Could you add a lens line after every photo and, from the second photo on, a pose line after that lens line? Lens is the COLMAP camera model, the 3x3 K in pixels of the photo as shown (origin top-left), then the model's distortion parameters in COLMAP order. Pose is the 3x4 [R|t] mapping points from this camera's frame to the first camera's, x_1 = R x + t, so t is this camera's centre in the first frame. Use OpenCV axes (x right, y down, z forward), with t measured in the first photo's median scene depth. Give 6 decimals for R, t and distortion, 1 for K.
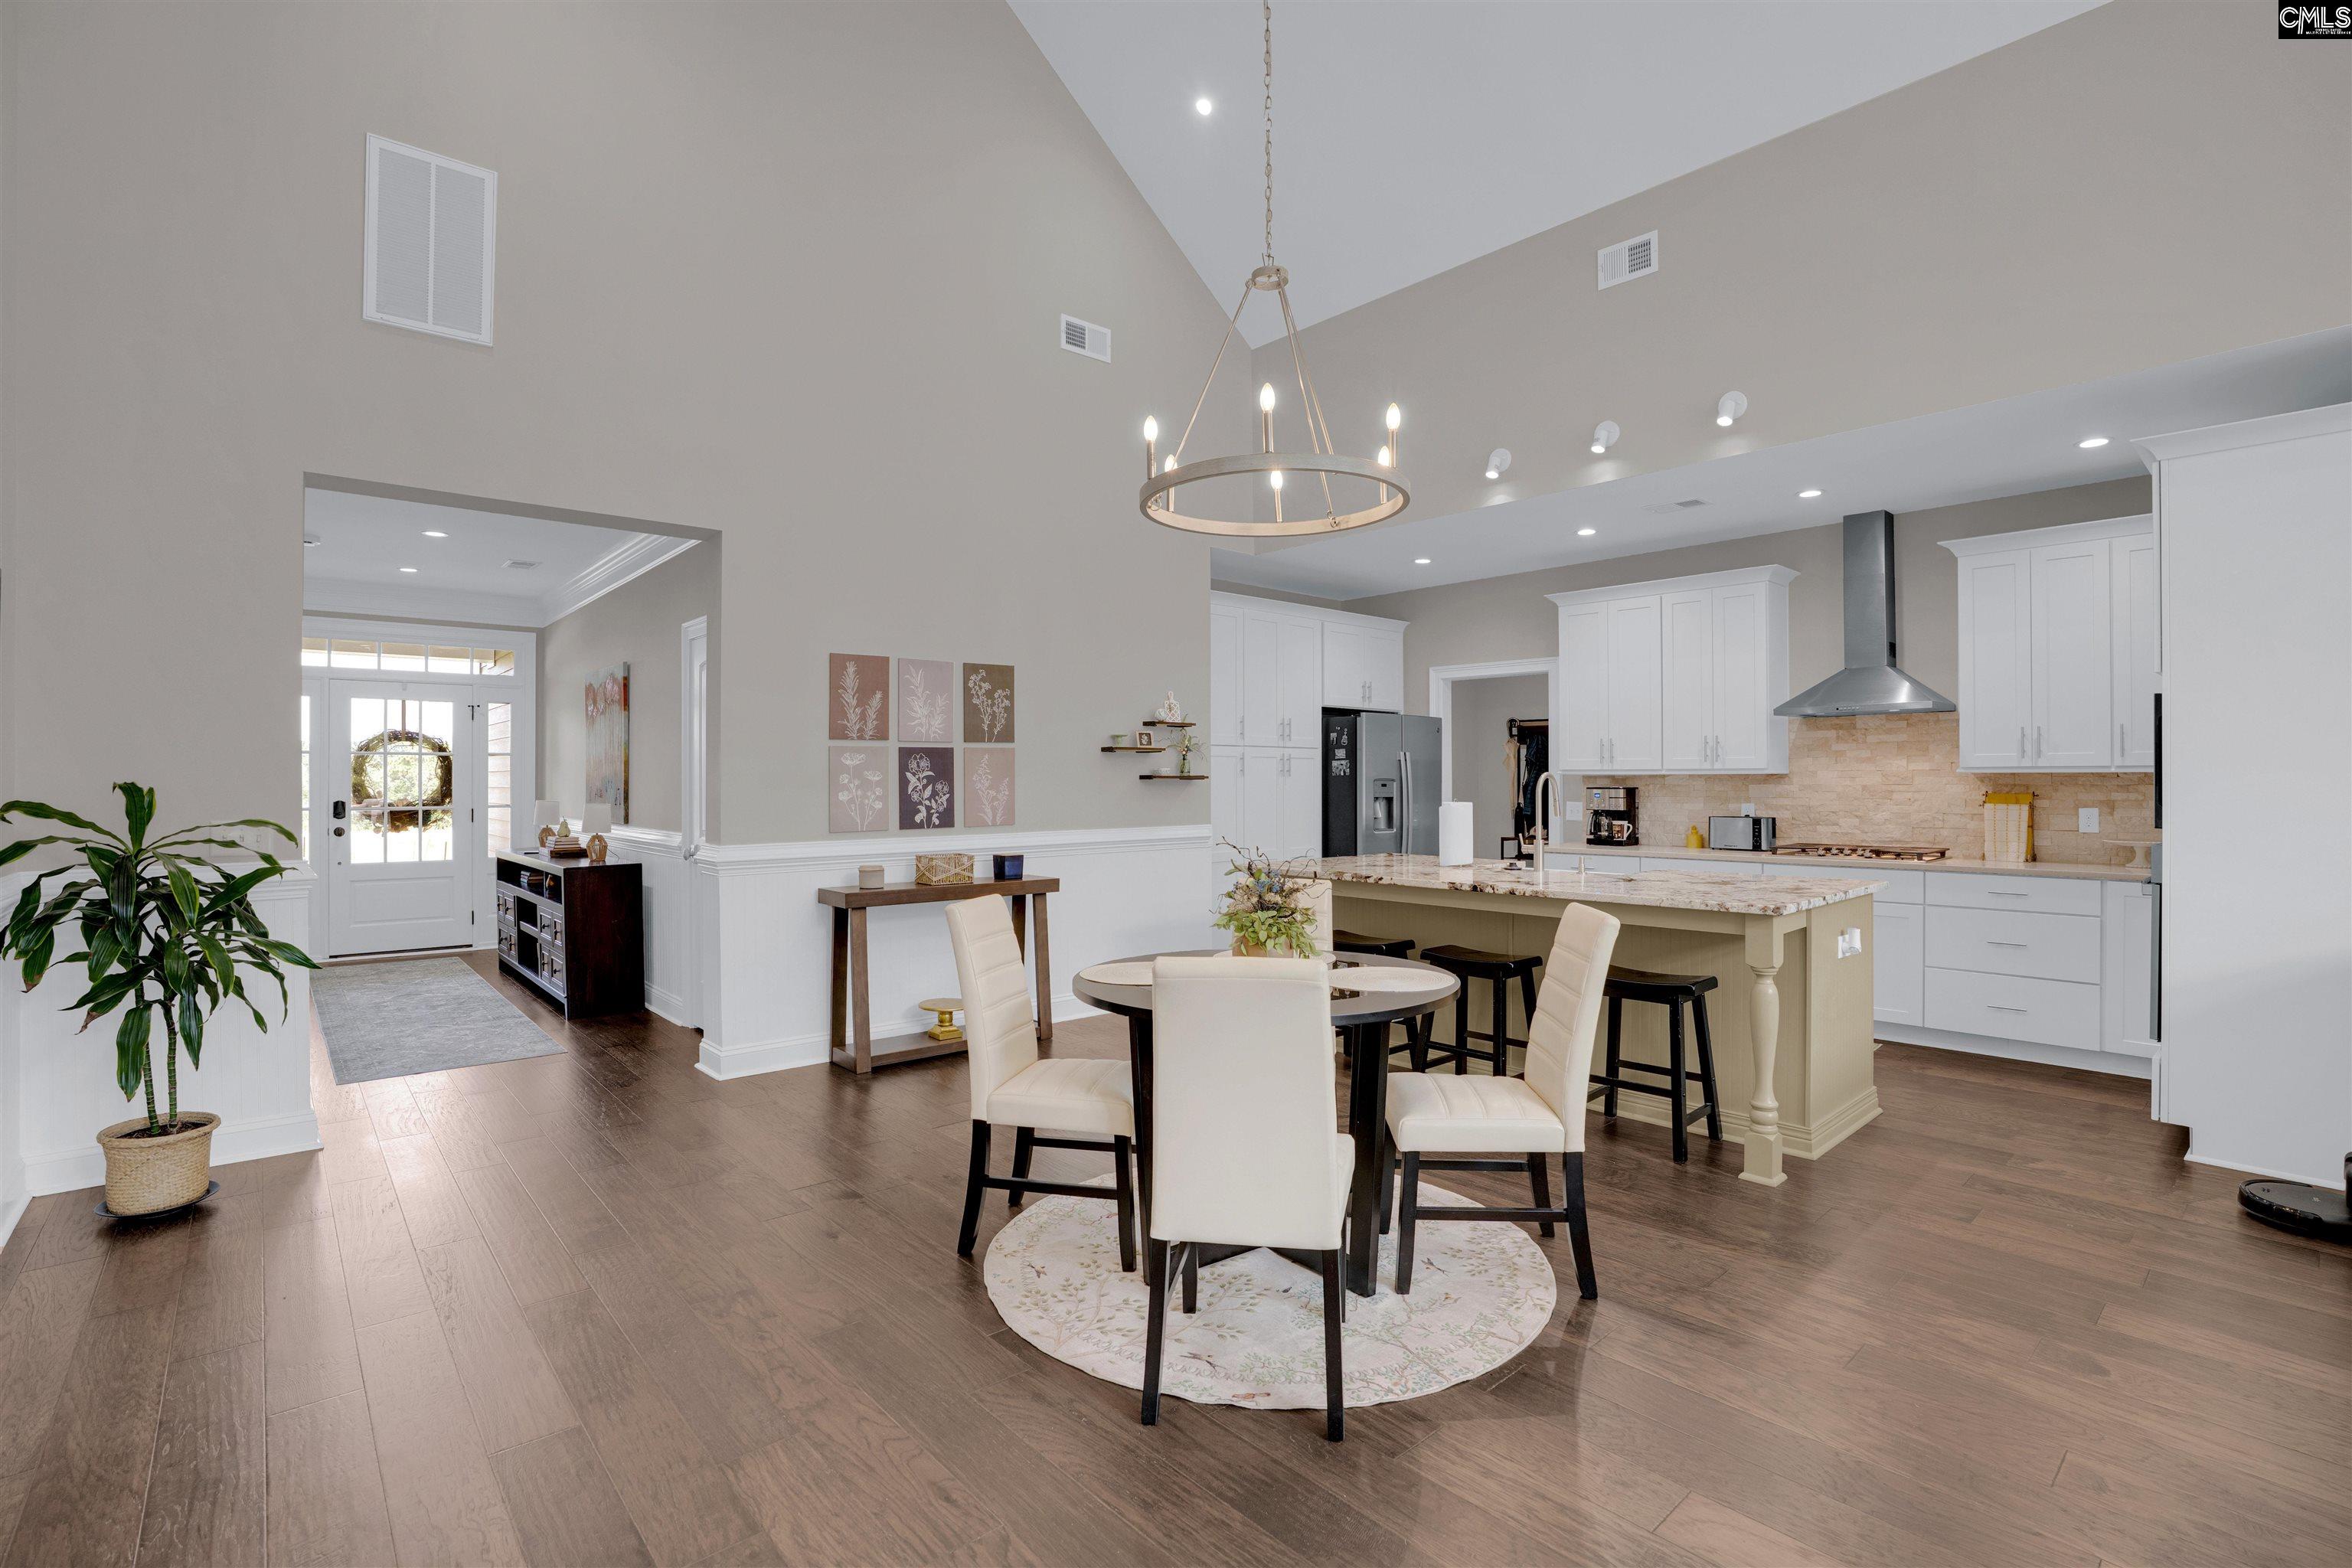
lens RADIAL K [[1085.7, 0, 1157.8], [0, 1085.7, 783.8], [0, 0, 1]] dist [-0.053568, 0.017649]
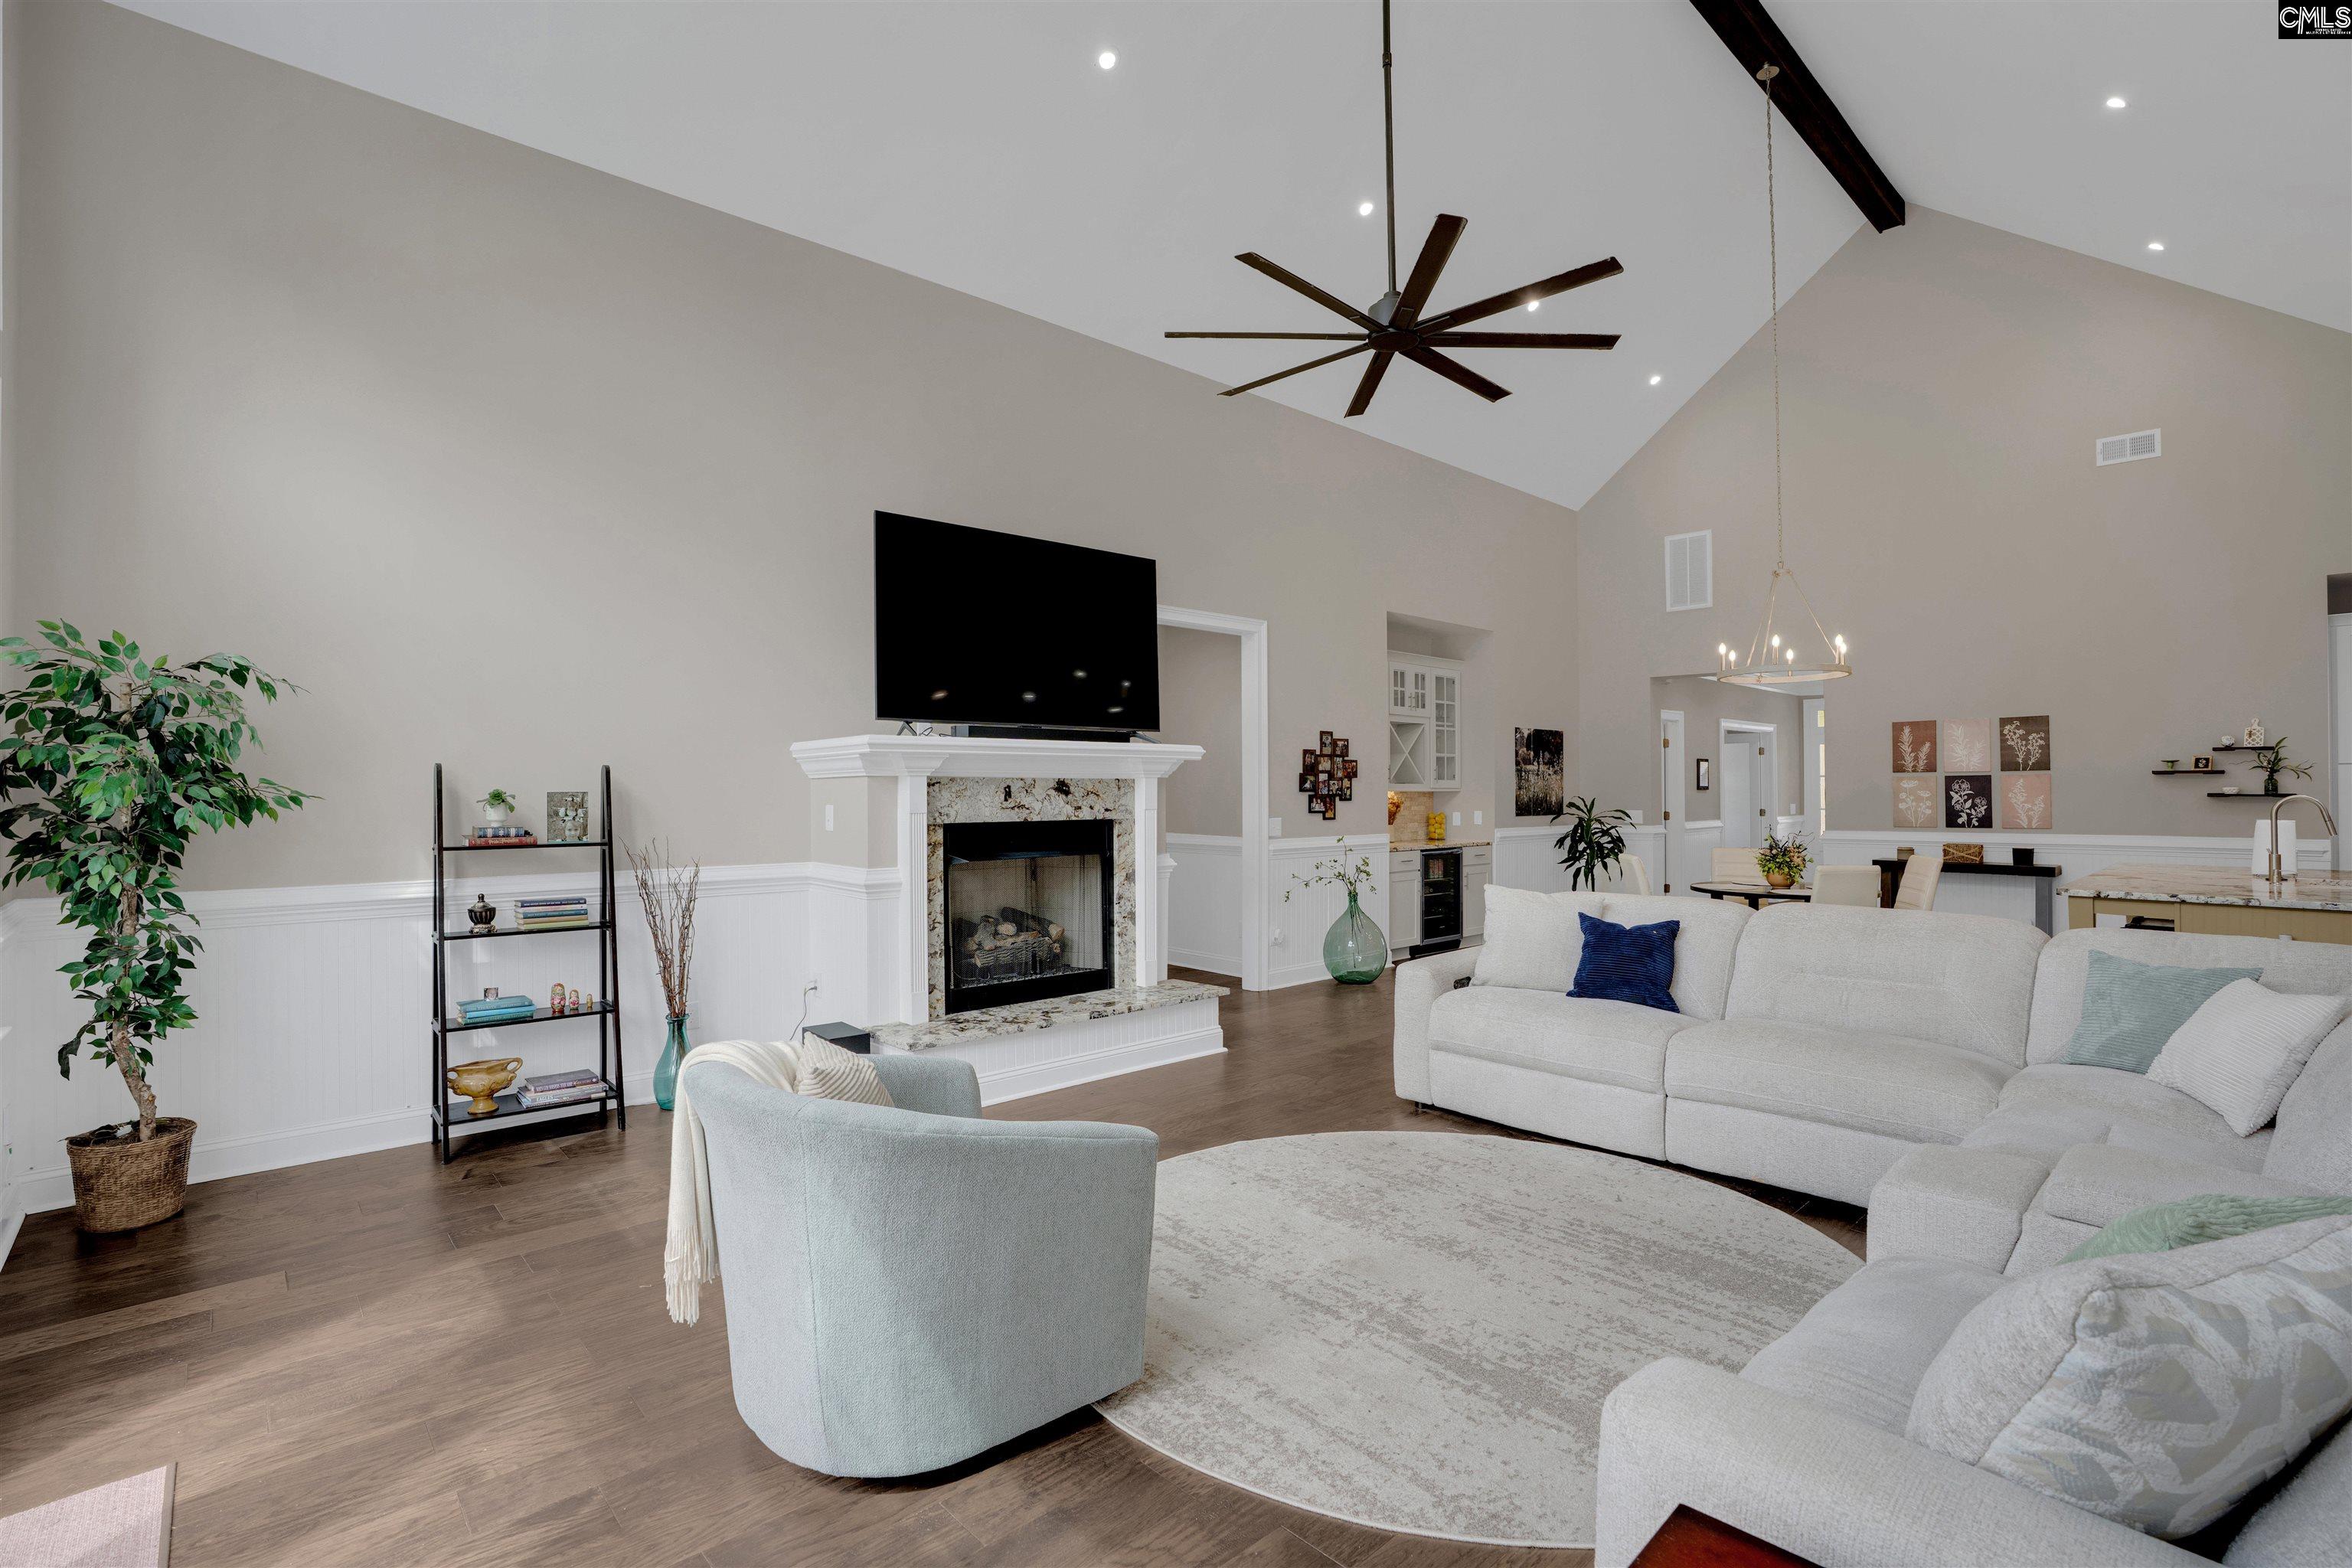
lens RADIAL K [[1085.7, 0, 1168.1], [0, 1085.7, 772.7], [0, 0, 1]] dist [-0.053568, 0.017649]
pose [[0.035148, -0.012963, -0.999298, 1.224198], [-0.000467, 0.999916, -0.012988, -0.016752], [0.999382, 0.000923, 0.035139, -0.191368]]
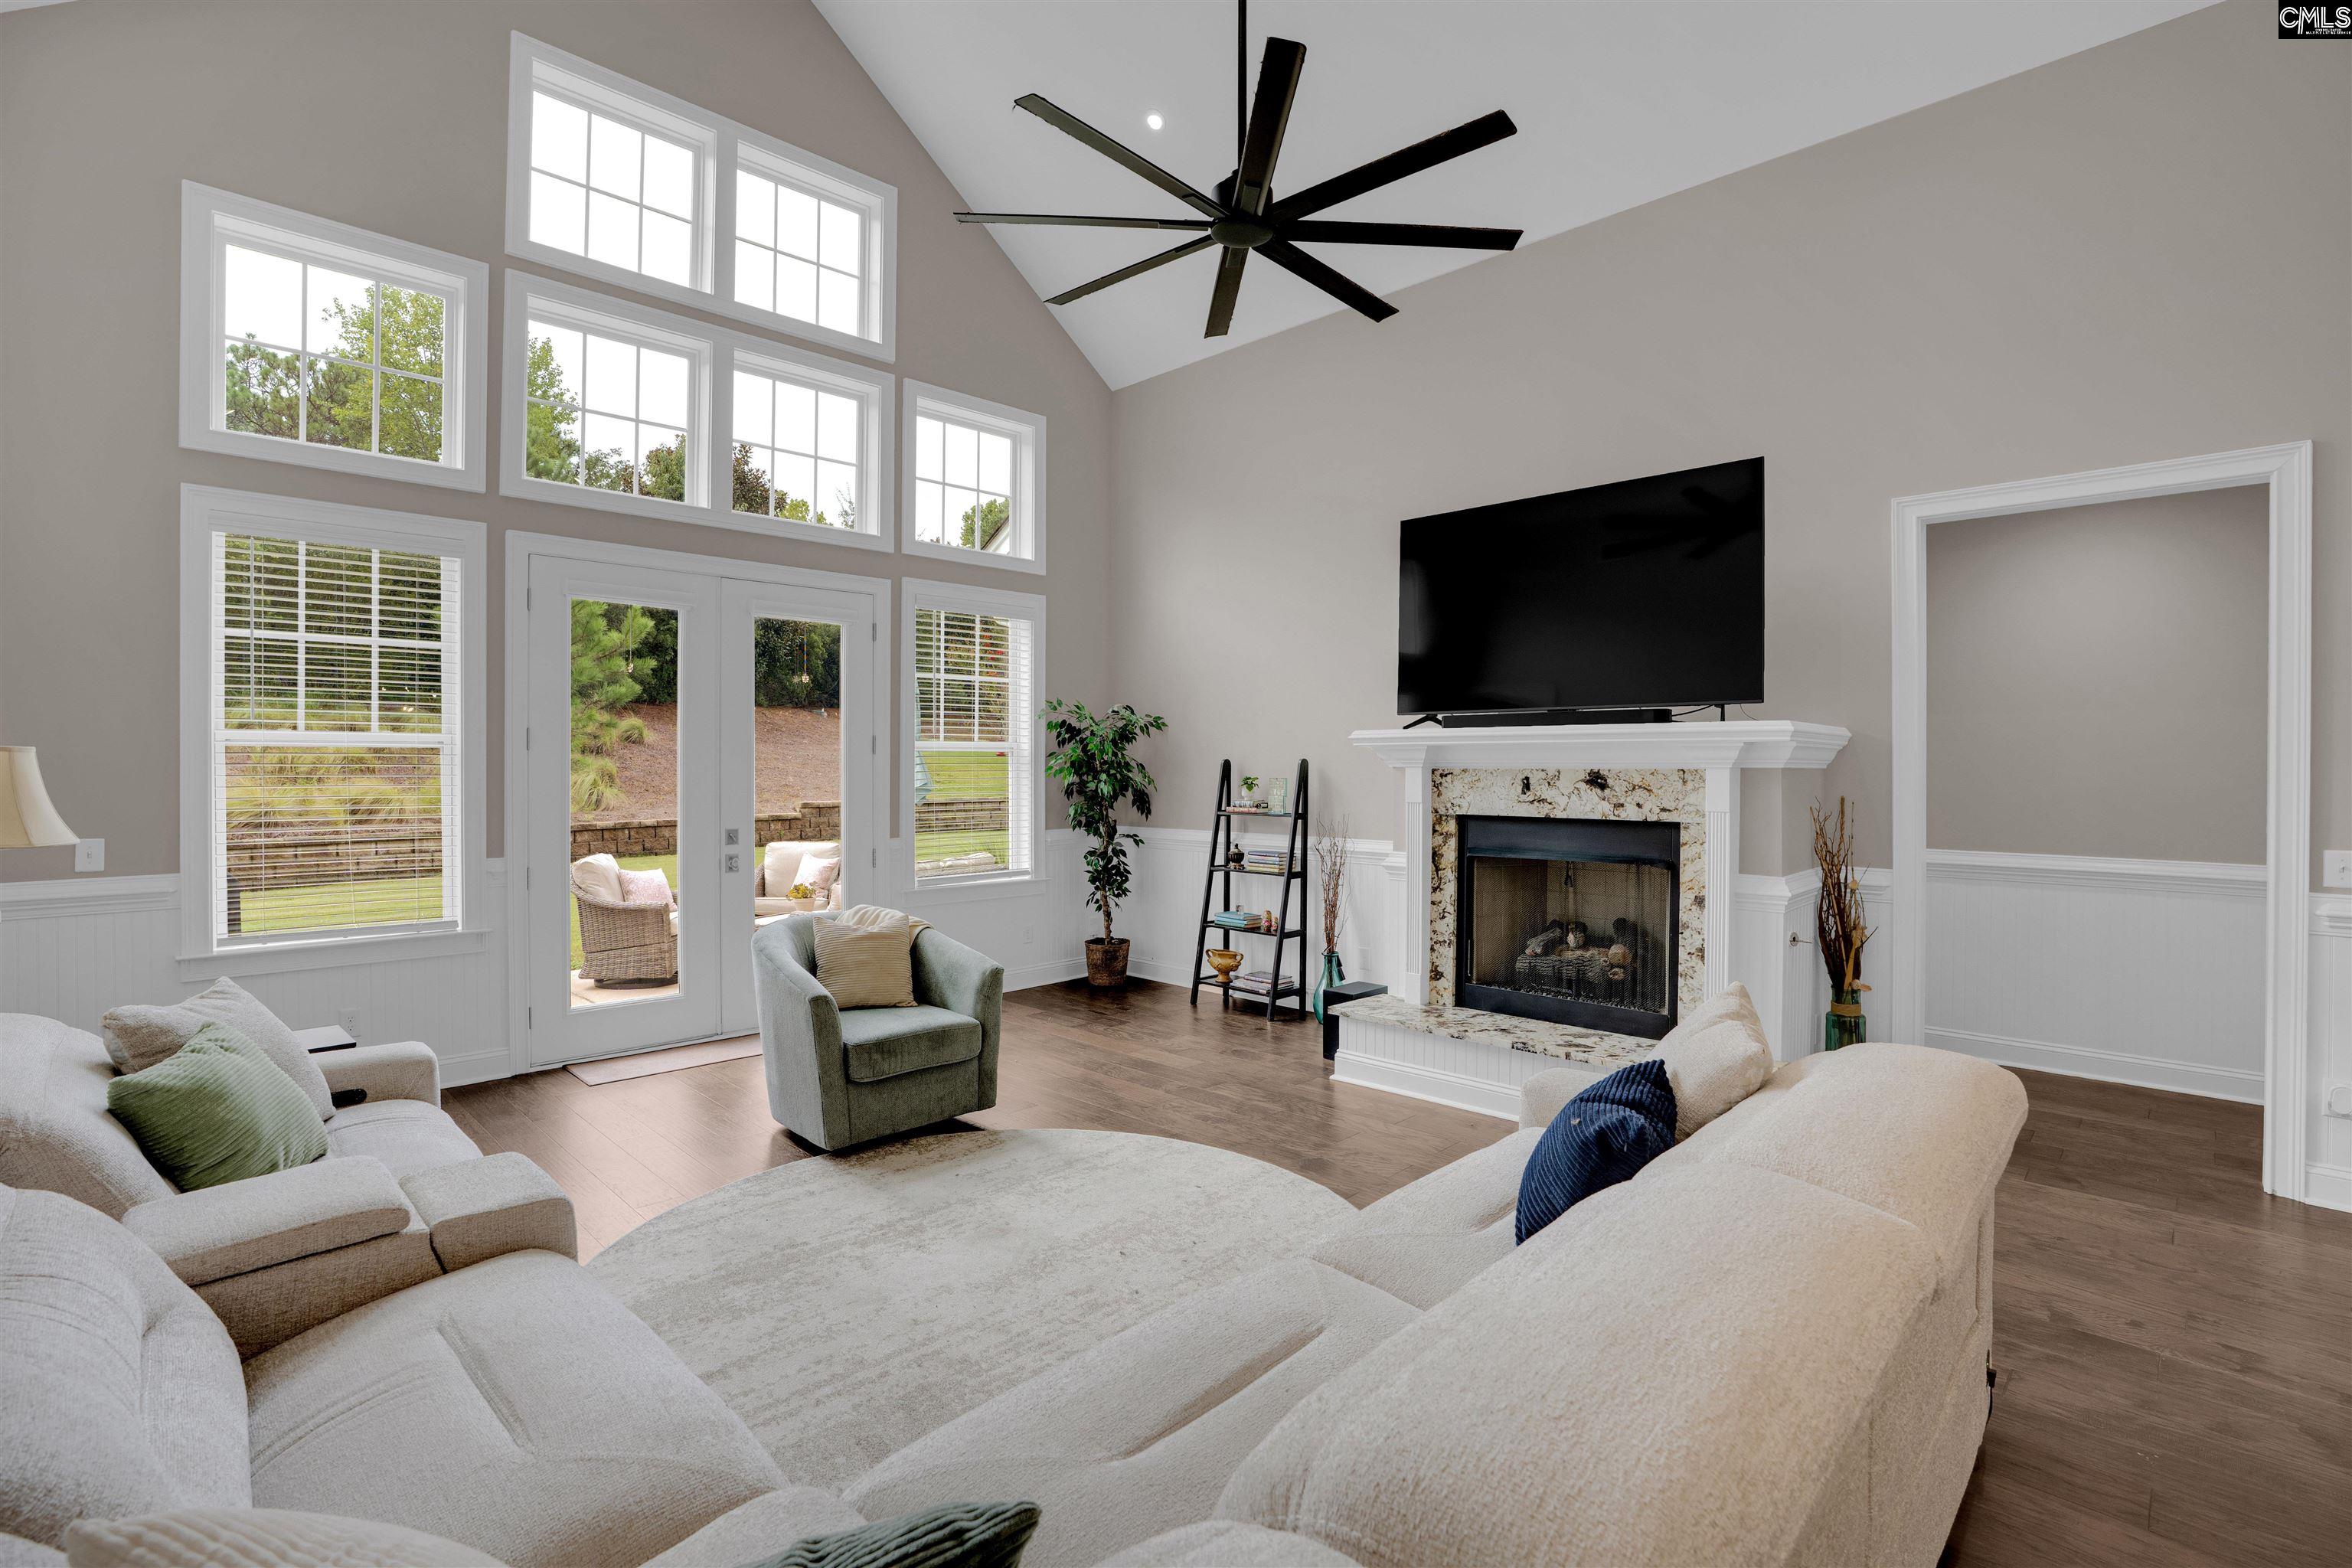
lens RADIAL K [[1085.7, 0, 1198.6], [0, 1085.7, 772.0], [0, 0, 1]] dist [-0.053568, 0.017649]
pose [[-0.995219, 0.000214, -0.097666, 0.606922], [-0.000610, 0.999965, 0.008399, -0.028701], [0.097665, 0.008418, -0.995184, 0.538018]]
